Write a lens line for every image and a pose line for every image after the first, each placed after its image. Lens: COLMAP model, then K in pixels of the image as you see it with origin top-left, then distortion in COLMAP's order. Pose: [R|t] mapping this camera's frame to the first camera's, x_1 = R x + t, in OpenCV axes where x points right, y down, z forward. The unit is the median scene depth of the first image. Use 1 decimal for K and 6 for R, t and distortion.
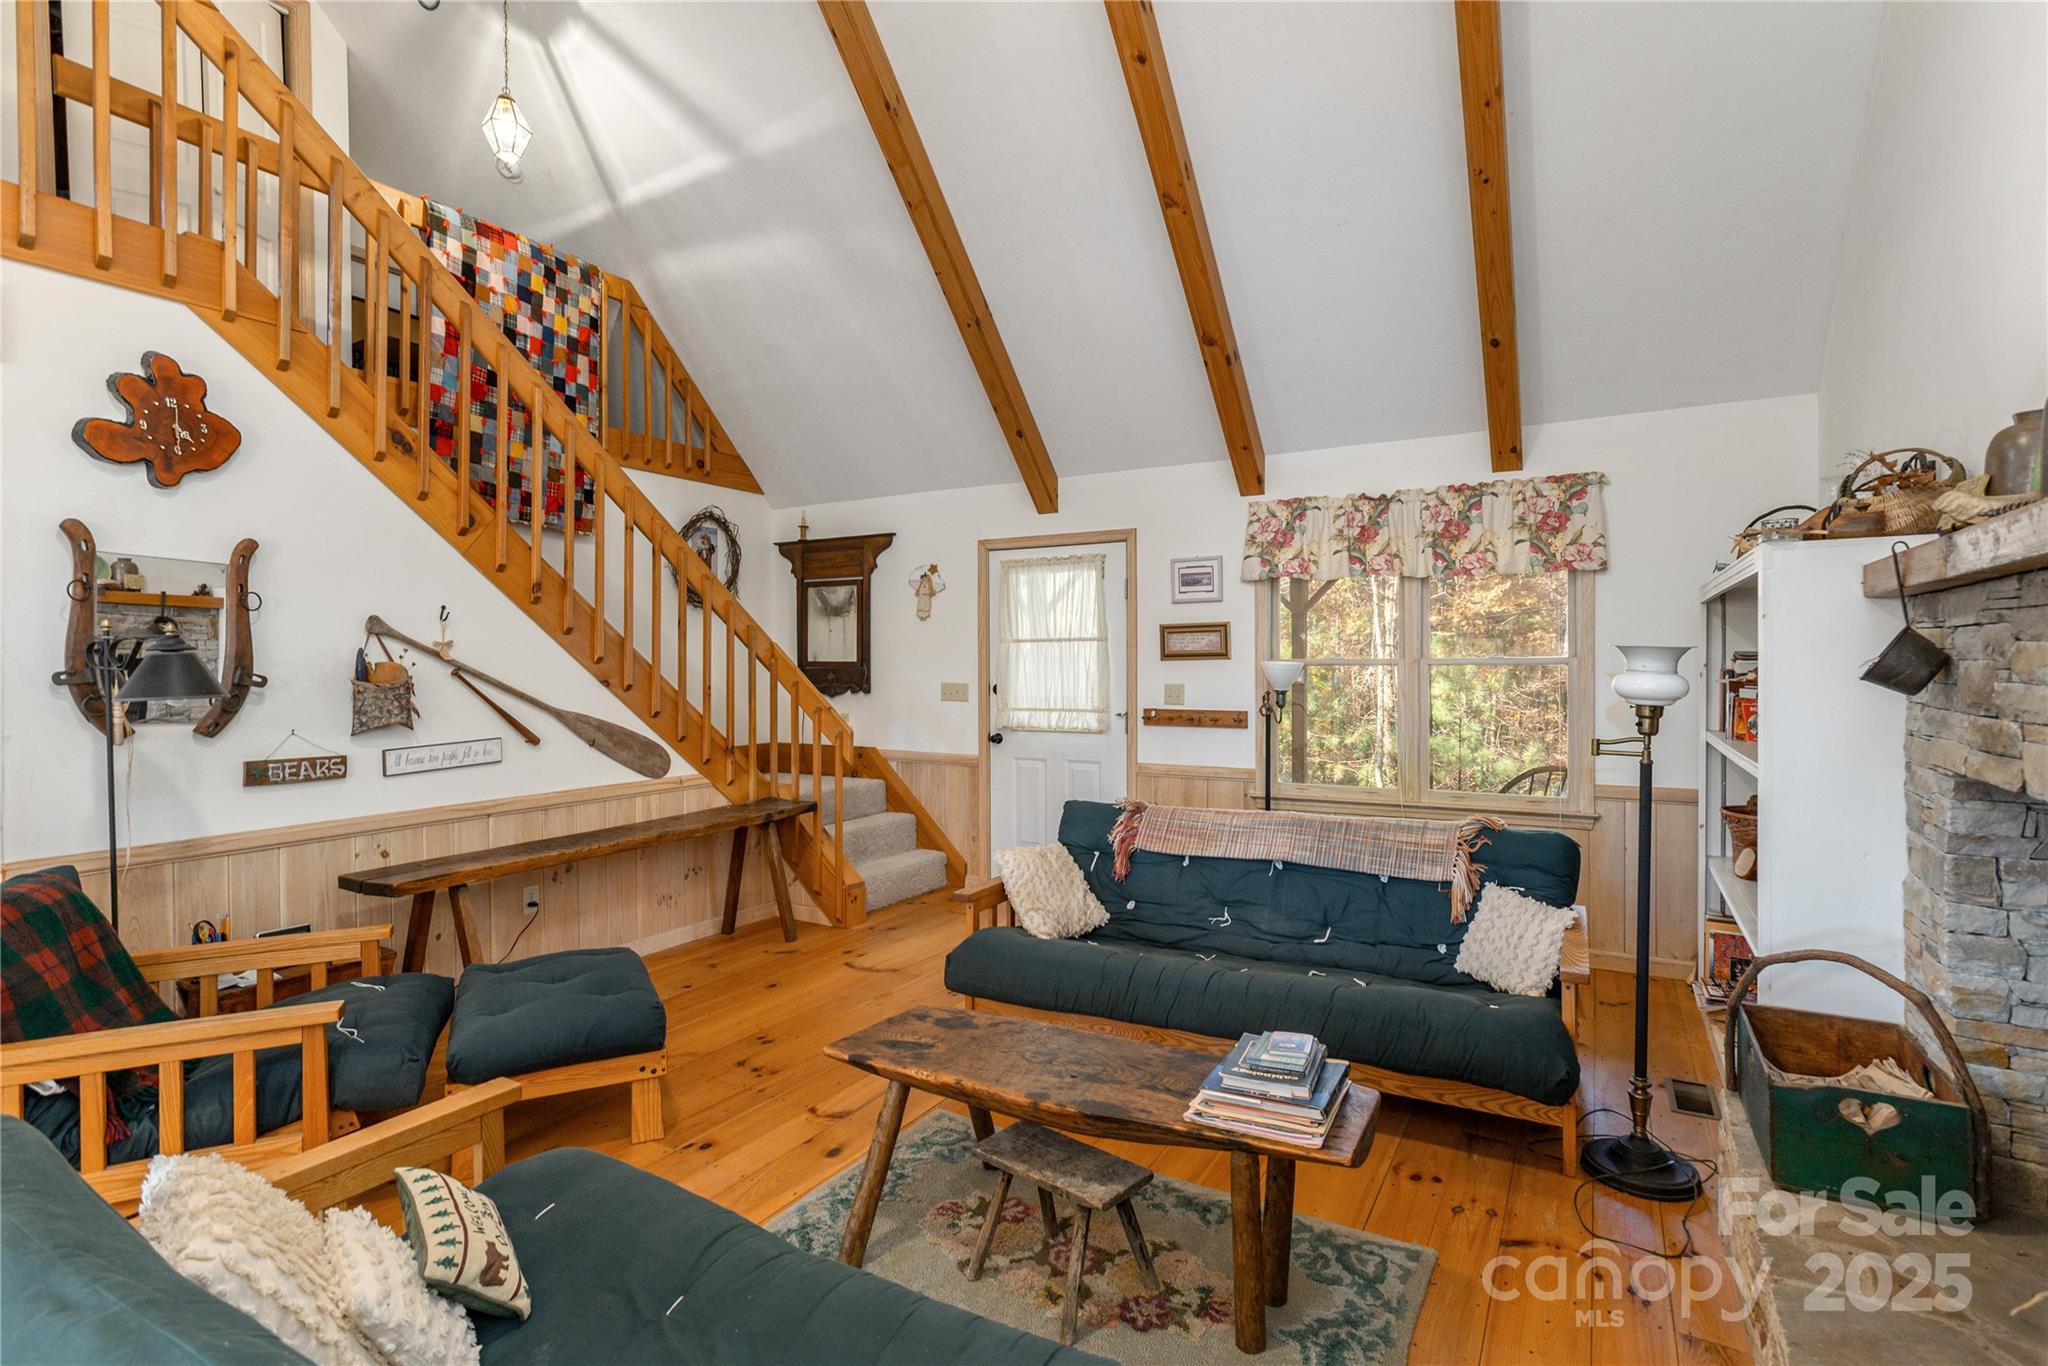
lens RADIAL K [[990.8, 0, 1012.1], [0, 990.8, 678.6], [0, 0, 1]] dist [-0.018274, 0.009432]
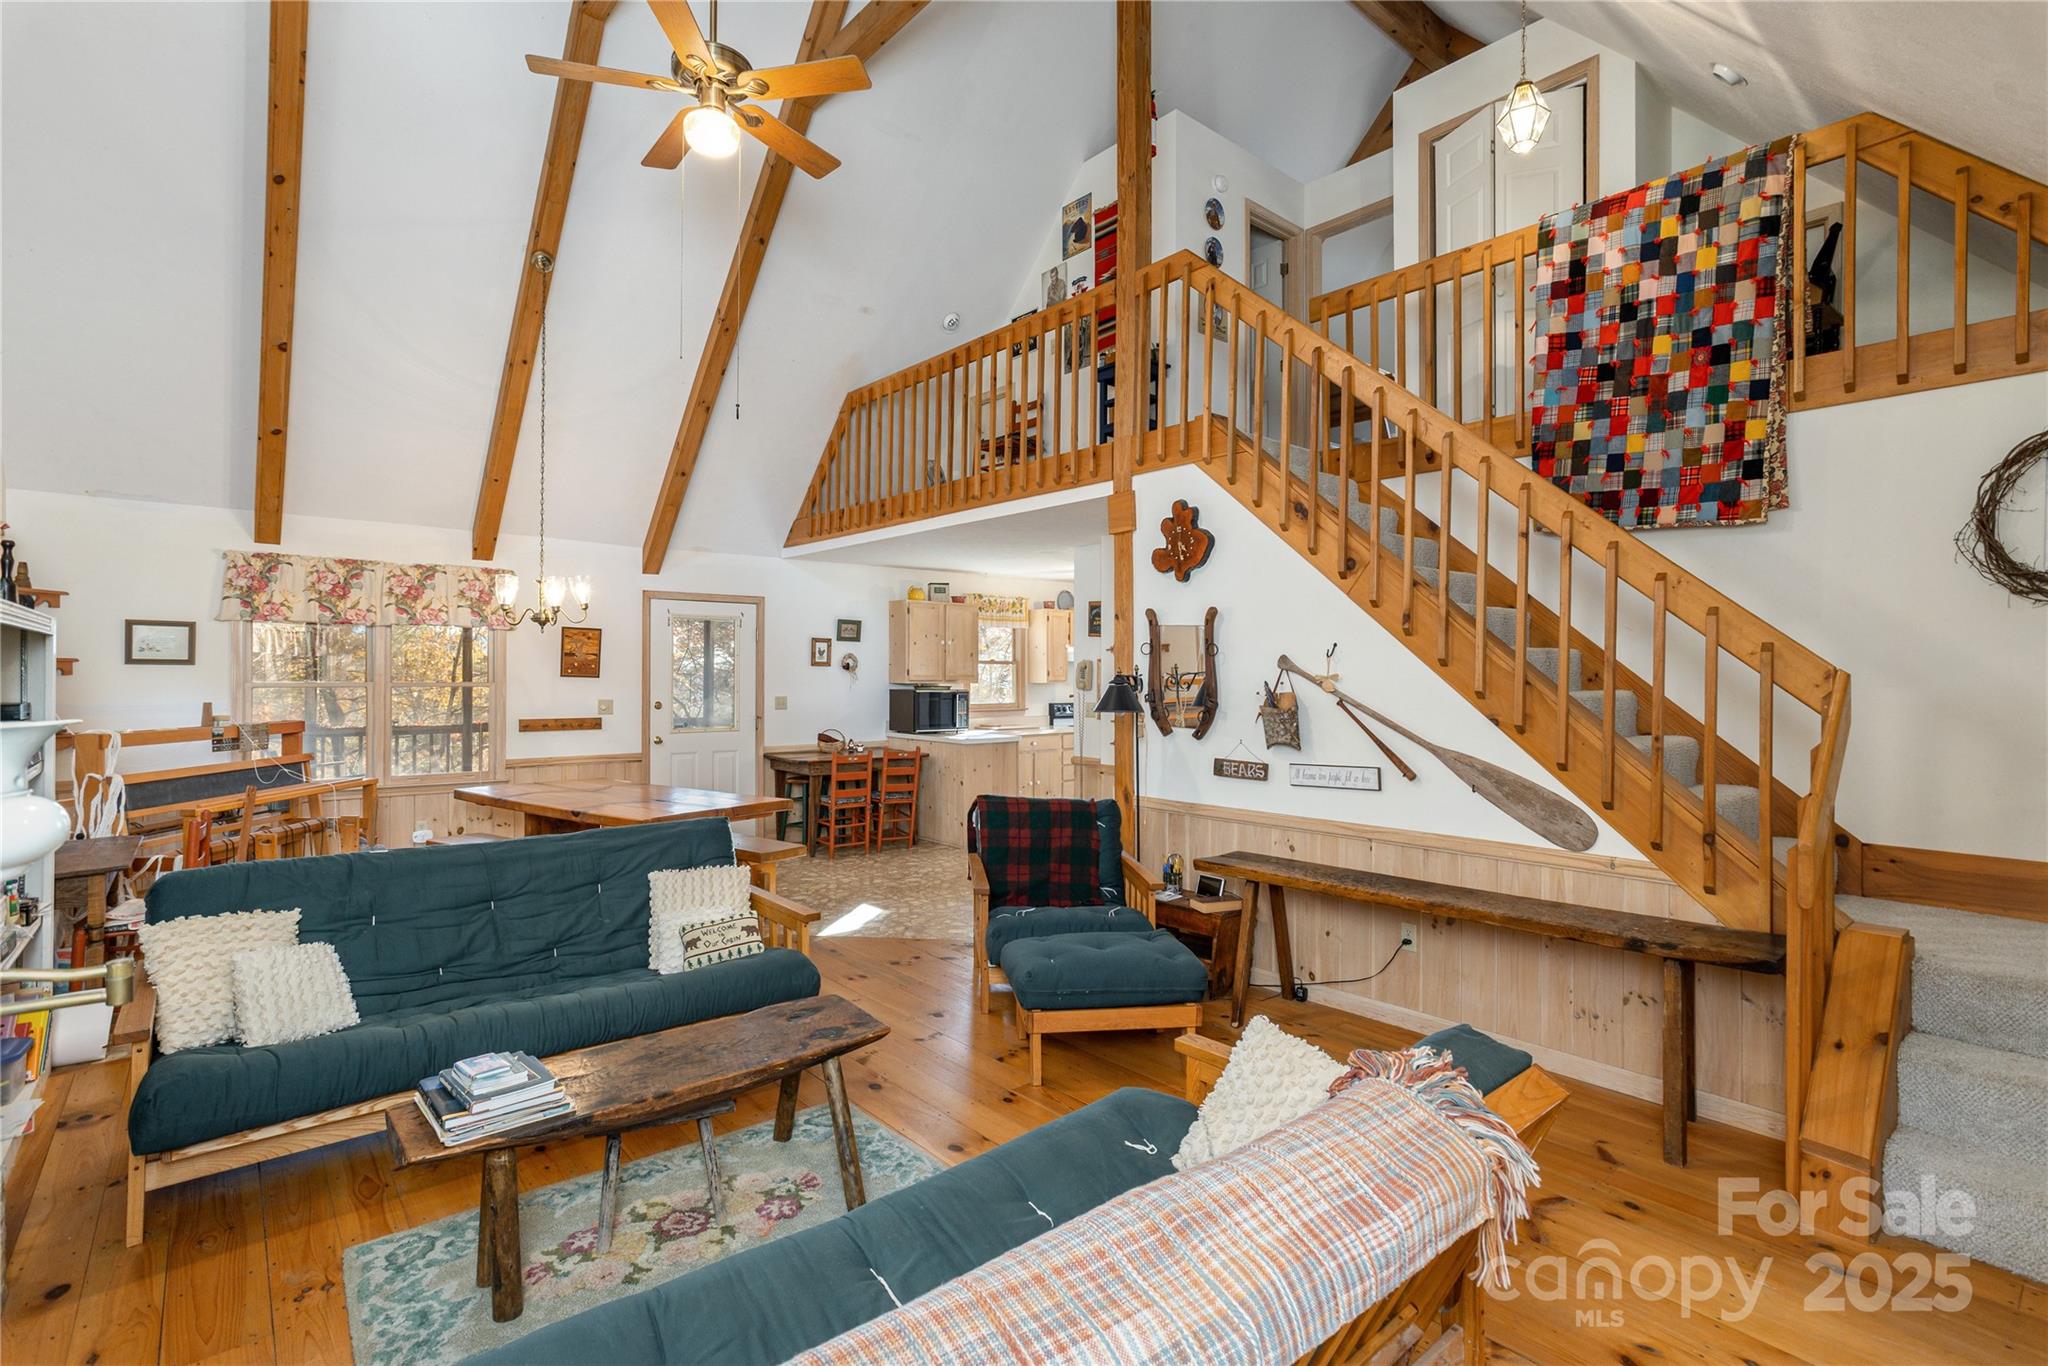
lens RADIAL K [[990.8, 0, 1052.5], [0, 990.8, 679.9], [0, 0, 1]] dist [-0.018274, 0.009432]
pose [[-0.315791, 0.008489, -0.948791, 0.534123], [-0.019302, 0.999696, 0.015369, -0.038152], [0.948632, 0.023167, -0.315531, 0.934995]]
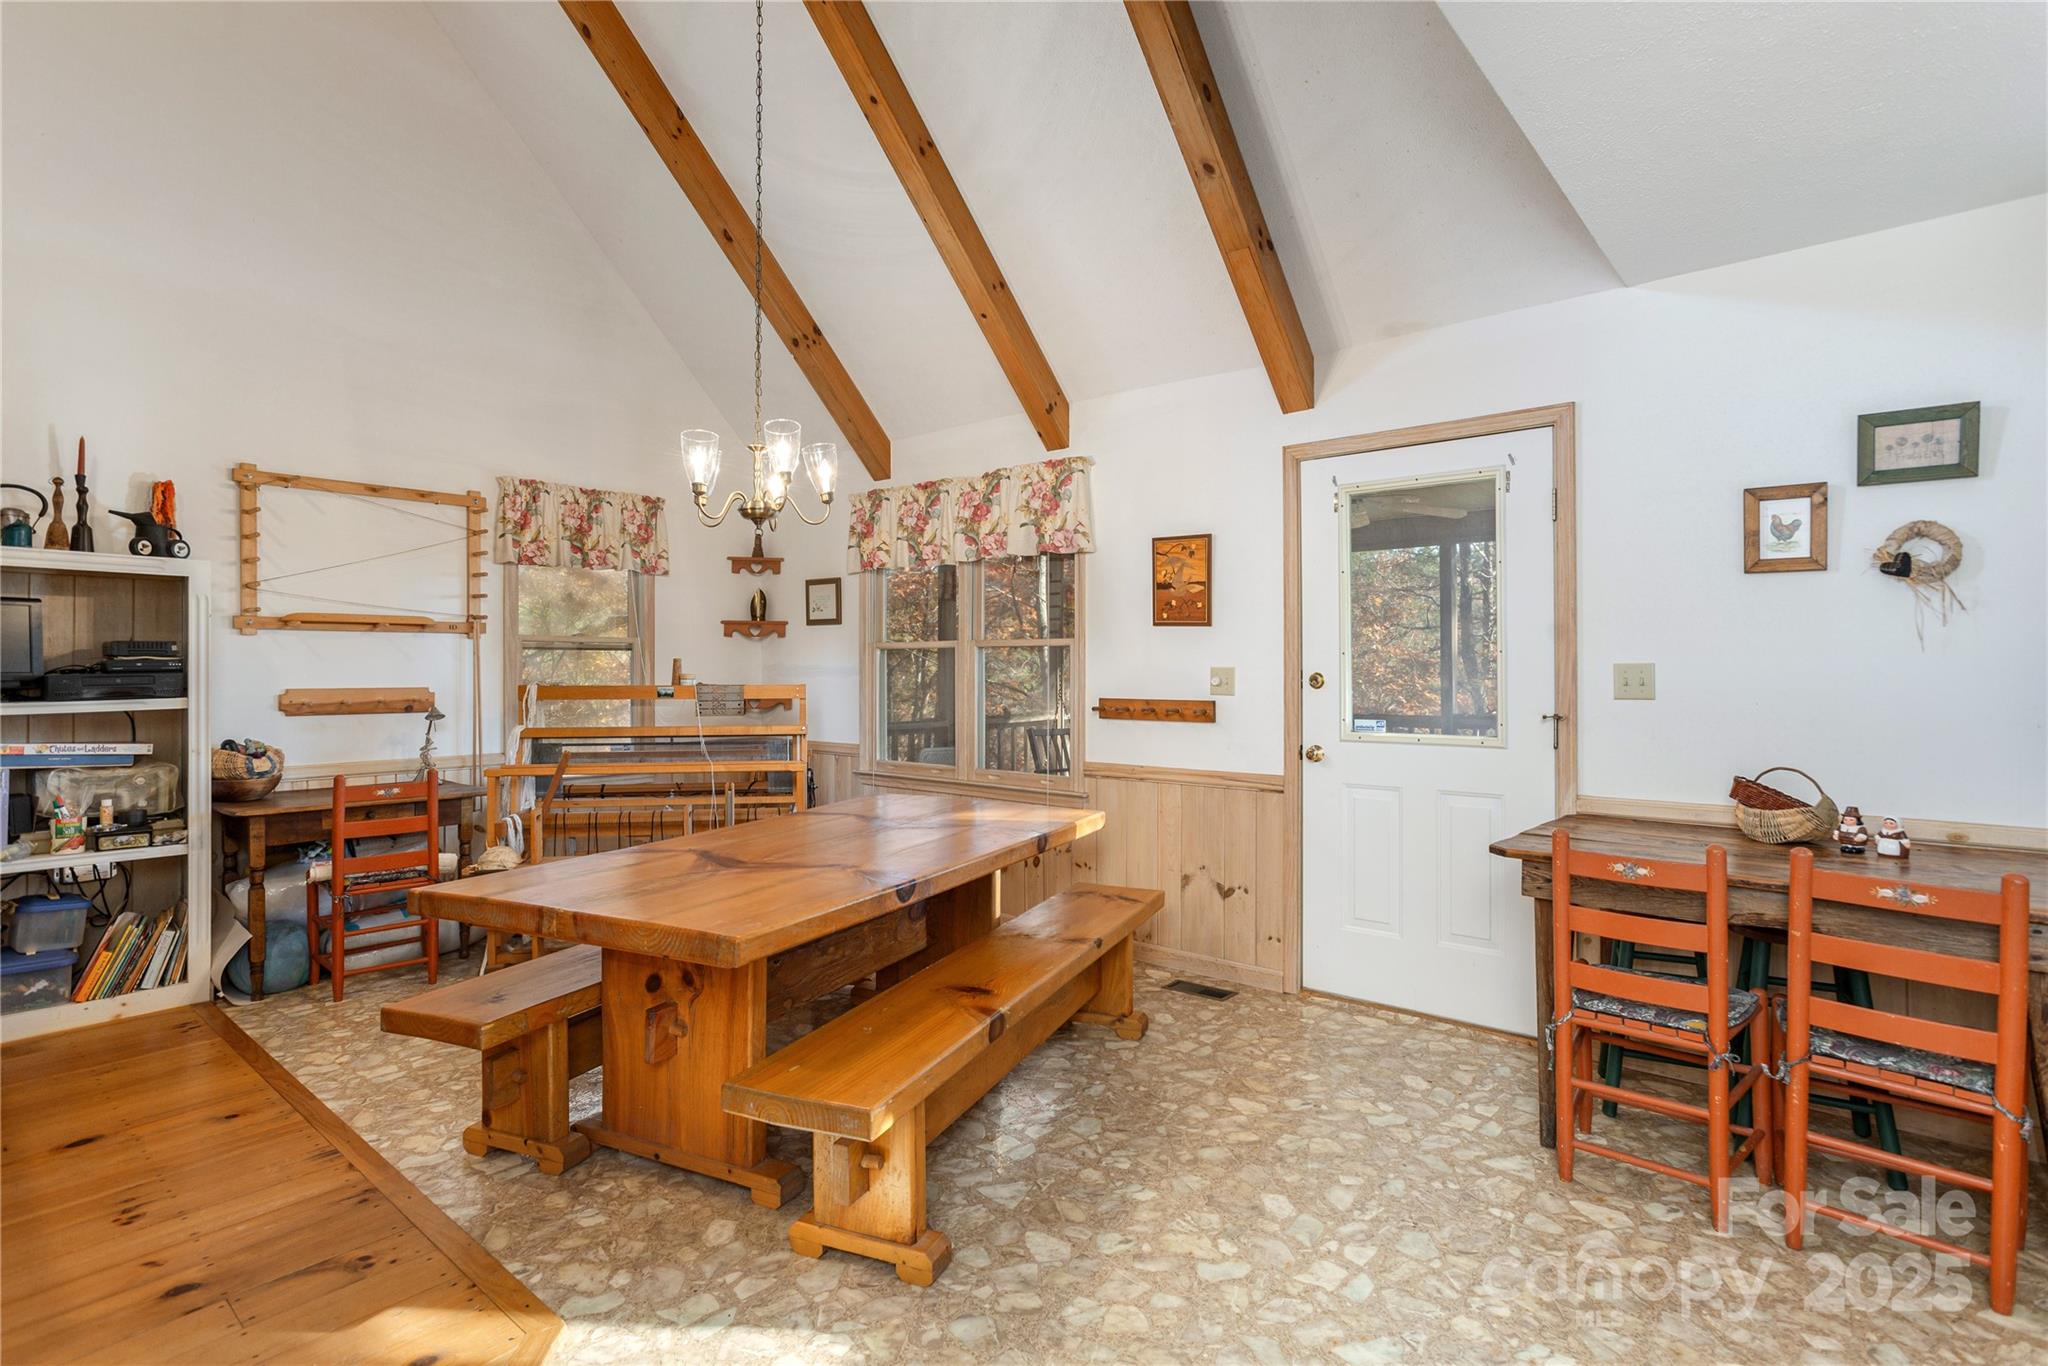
lens RADIAL K [[990.8, 0, 991.5], [0, 990.8, 662.5], [0, 0, 1]] dist [-0.018274, 0.009432]
pose [[-0.985460, 0.006163, 0.169795, -0.834096], [0.008089, 0.999911, 0.010655, 0.023549], [-0.169714, 0.011874, -0.985422, 0.580897]]
